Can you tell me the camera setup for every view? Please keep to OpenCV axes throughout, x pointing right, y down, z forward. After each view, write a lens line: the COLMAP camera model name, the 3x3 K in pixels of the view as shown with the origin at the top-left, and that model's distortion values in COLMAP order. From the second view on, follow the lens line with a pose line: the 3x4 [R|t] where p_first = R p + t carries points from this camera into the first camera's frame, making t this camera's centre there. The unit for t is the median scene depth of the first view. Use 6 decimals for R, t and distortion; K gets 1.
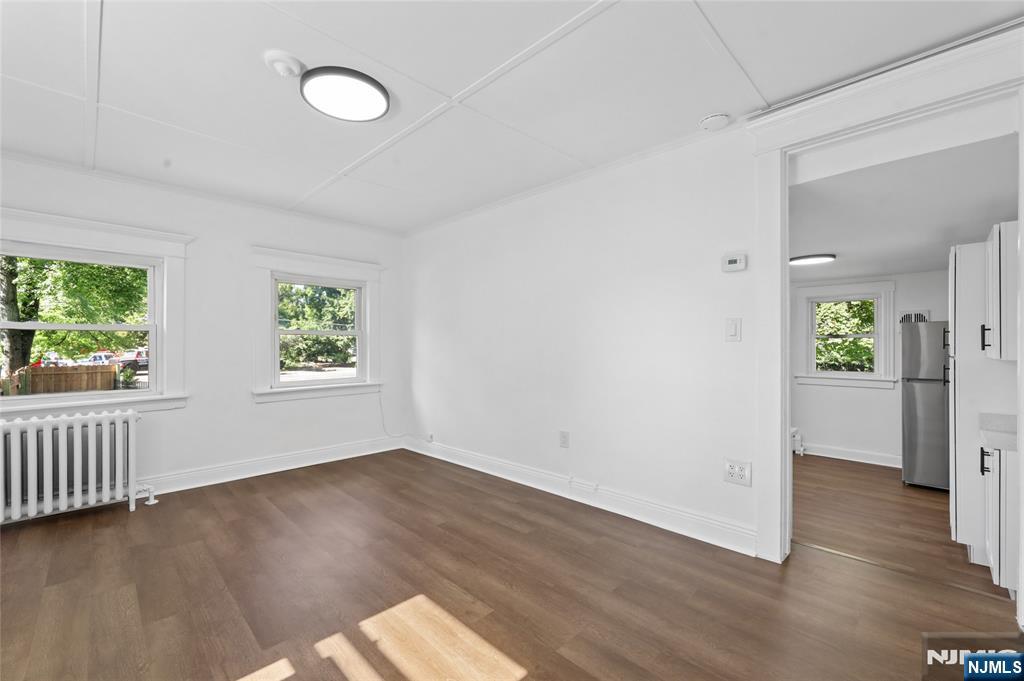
lens RADIAL K [[424.1, 0, 501.7], [0, 424.1, 349.7], [0, 0, 1]] dist [0.000313, 0.000102]
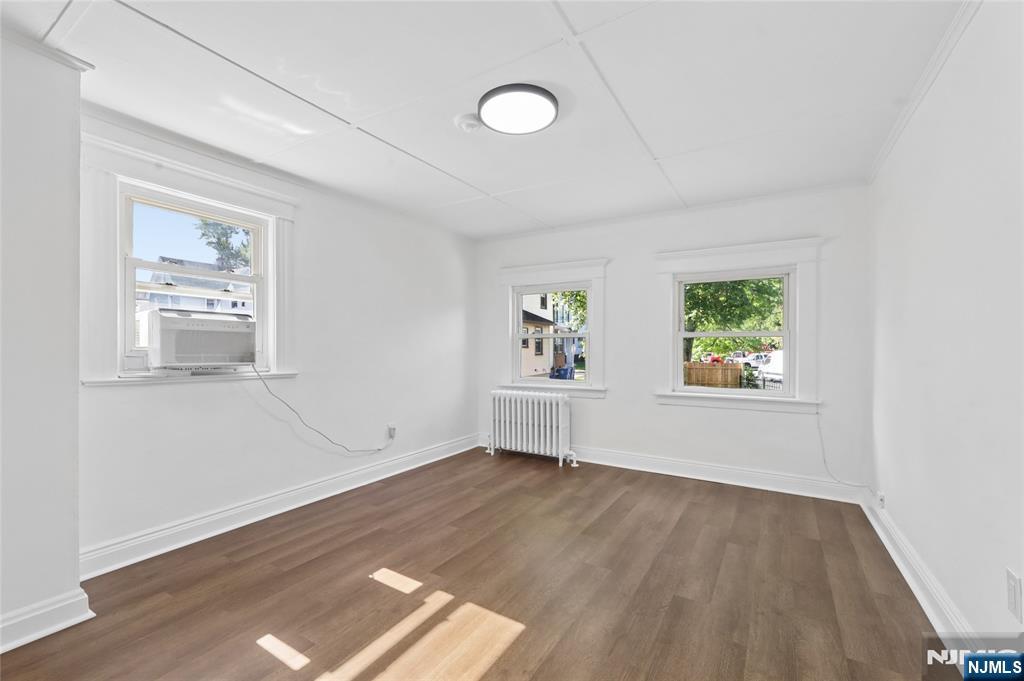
lens RADIAL K [[424.1, 0, 501.7], [0, 424.1, 349.7], [0, 0, 1]] dist [0.000313, 0.000102]
pose [[0.243800, 0.010192, -0.969772, 0.423438], [-0.013496, 0.999884, 0.007115, -0.011019], [0.969732, 0.011353, 0.243909, 0.459903]]
